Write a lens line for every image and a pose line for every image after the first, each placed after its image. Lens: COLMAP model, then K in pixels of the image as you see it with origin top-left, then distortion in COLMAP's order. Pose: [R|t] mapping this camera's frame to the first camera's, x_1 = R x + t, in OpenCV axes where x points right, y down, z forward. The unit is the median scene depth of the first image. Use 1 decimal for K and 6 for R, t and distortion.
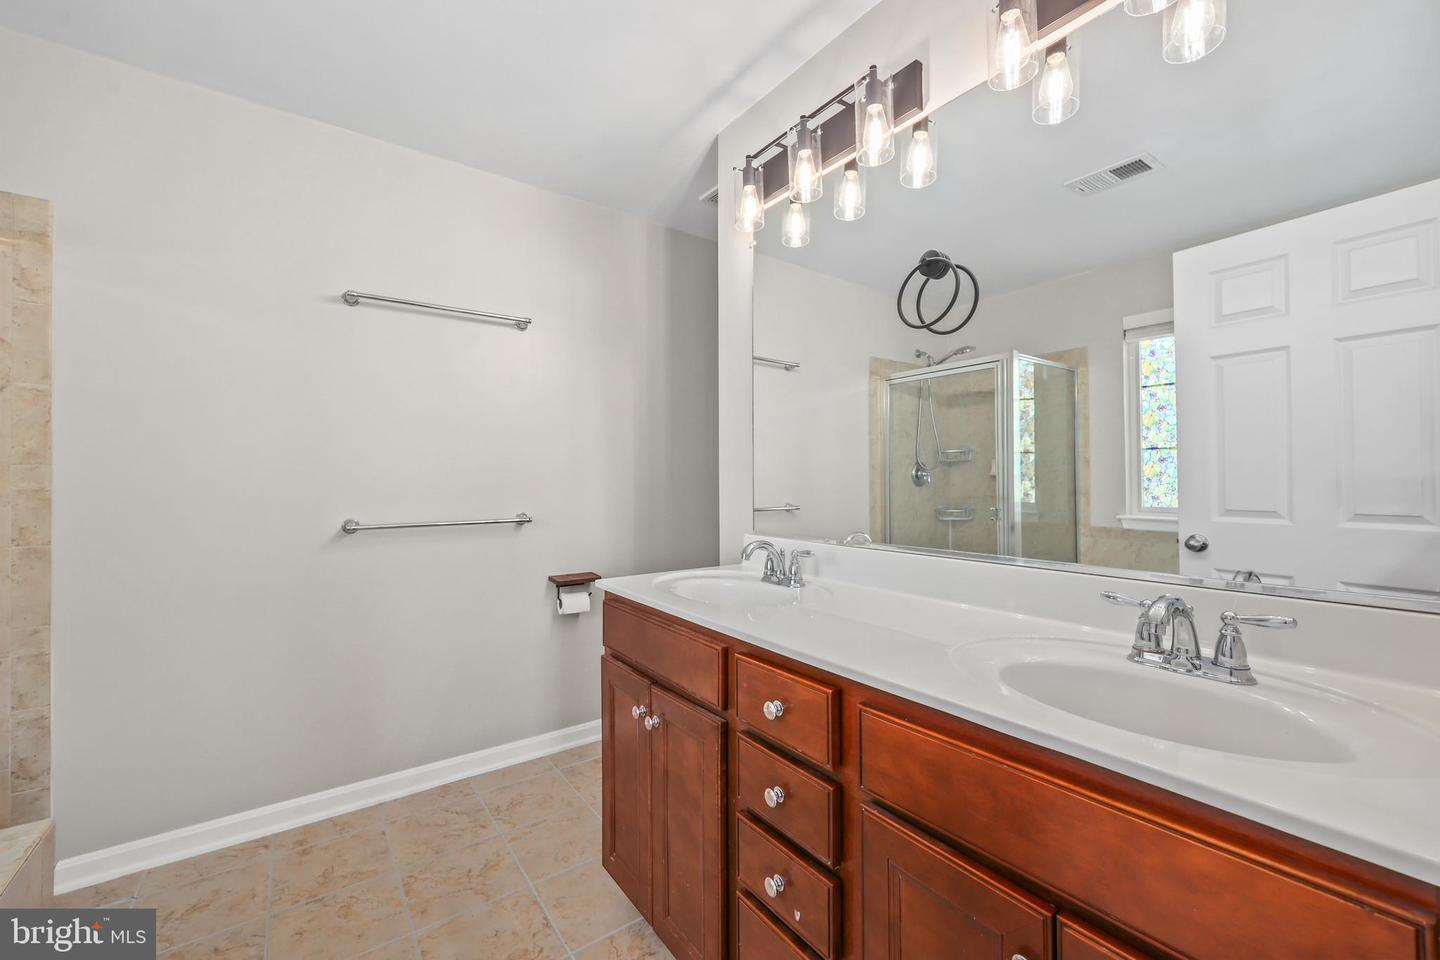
lens RADIAL K [[593.1, 0, 727.5], [0, 593.1, 477.0], [0, 0, 1]] dist [-0.000452, 0.000193]
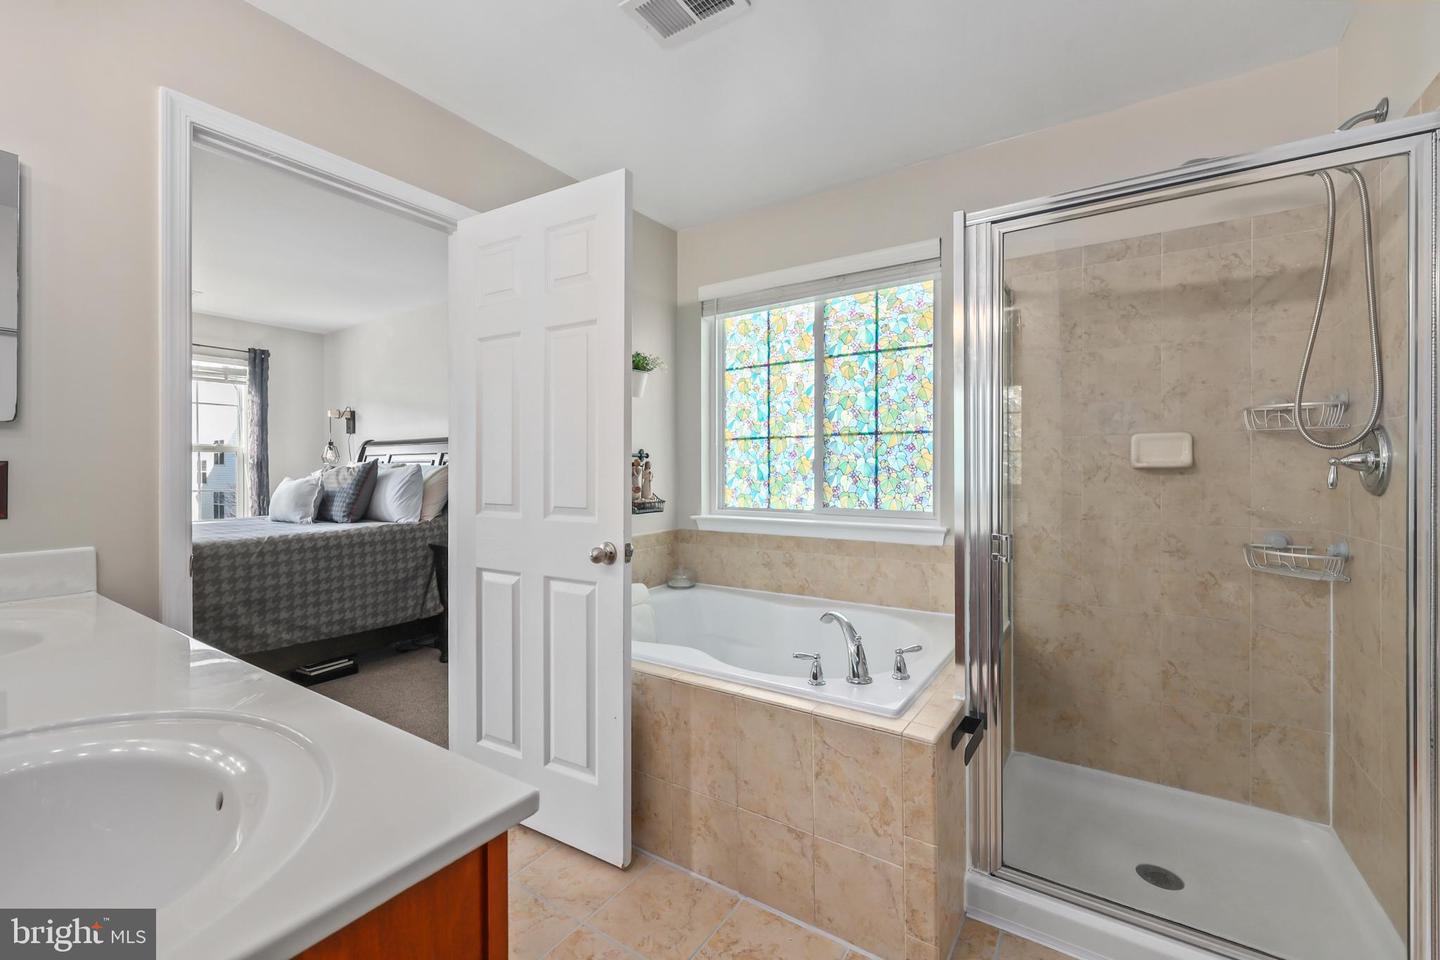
lens RADIAL K [[593.1, 0, 727.5], [0, 593.1, 477.0], [0, 0, 1]] dist [-0.000452, 0.000193]
pose [[0.433597, -0.000981, 0.901106, -0.140310], [-0.011704, 0.999909, 0.006720, 0.004065], [-0.901031, -0.013461, 0.433546, 0.912328]]
